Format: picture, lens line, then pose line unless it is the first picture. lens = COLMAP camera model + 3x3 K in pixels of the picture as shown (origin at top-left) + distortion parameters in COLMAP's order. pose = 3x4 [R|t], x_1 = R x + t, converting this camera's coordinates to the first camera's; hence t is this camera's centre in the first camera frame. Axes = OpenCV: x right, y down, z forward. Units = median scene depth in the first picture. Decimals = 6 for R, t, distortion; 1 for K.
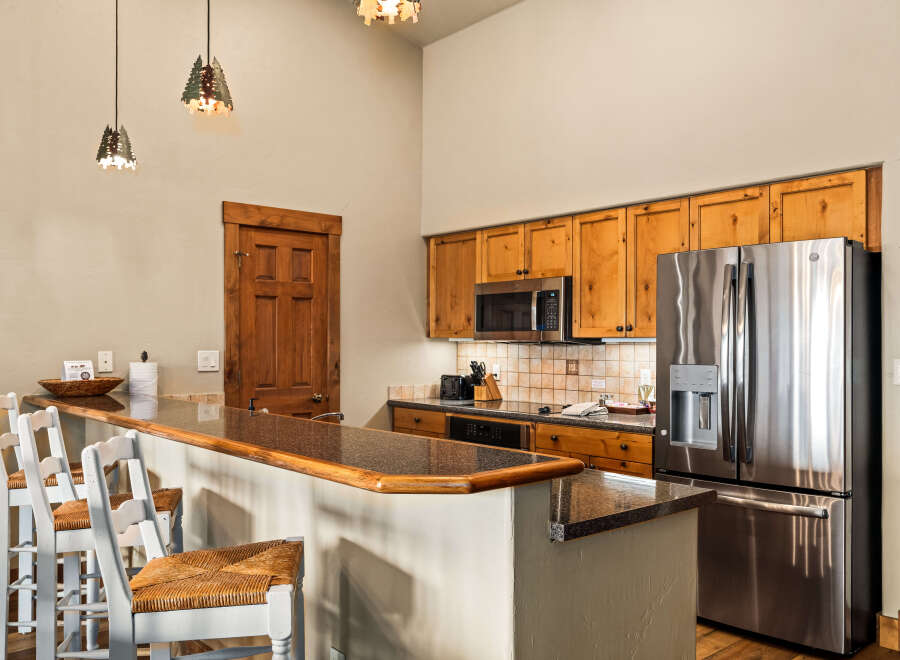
lens RADIAL K [[777.3, 0, 472.5], [0, 777.3, 346.1], [0, 0, 1]] dist [0.074531, 0.002011]
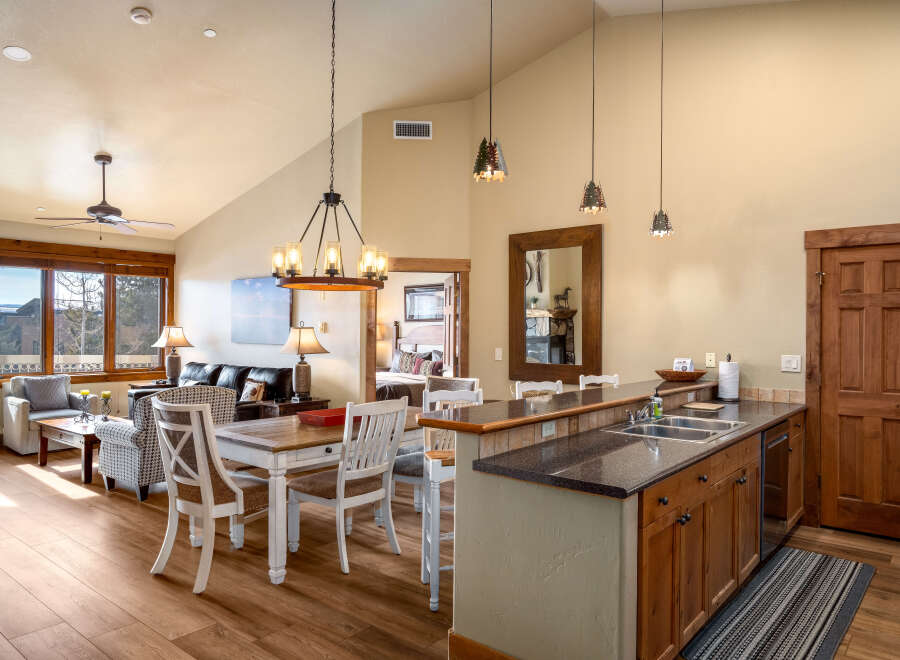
lens RADIAL K [[656.2, 0, 400.4], [0, 656.2, 334.3], [0, 0, 1]] dist [0.045426, 0.001789]
pose [[0.102892, 0.002711, -0.994689, 0.607224], [-0.013260, 0.999911, 0.001353, -0.019174], [0.994604, 0.013051, 0.102918, 0.264238]]
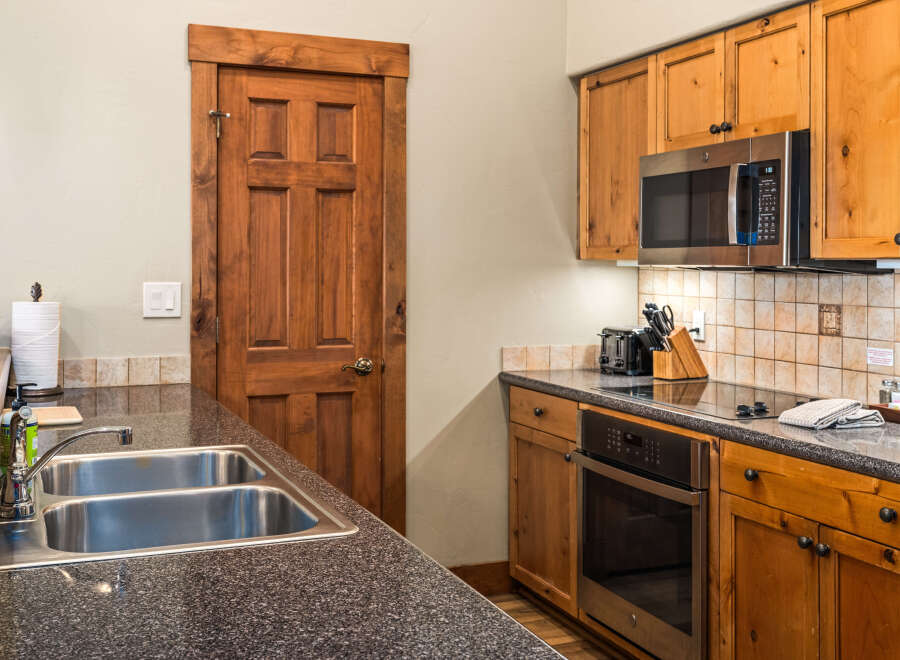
lens RADIAL K [[1047.6, 0, 522.9], [0, 1047.6, 266.0], [0, 0, 1]] dist [0.008533, 0.017265]
pose [[0.955532, 0.001182, -0.294885, 0.139532], [-0.002822, 0.999983, -0.005135, -0.002788], [0.294874, 0.005739, 0.955519, 0.316932]]
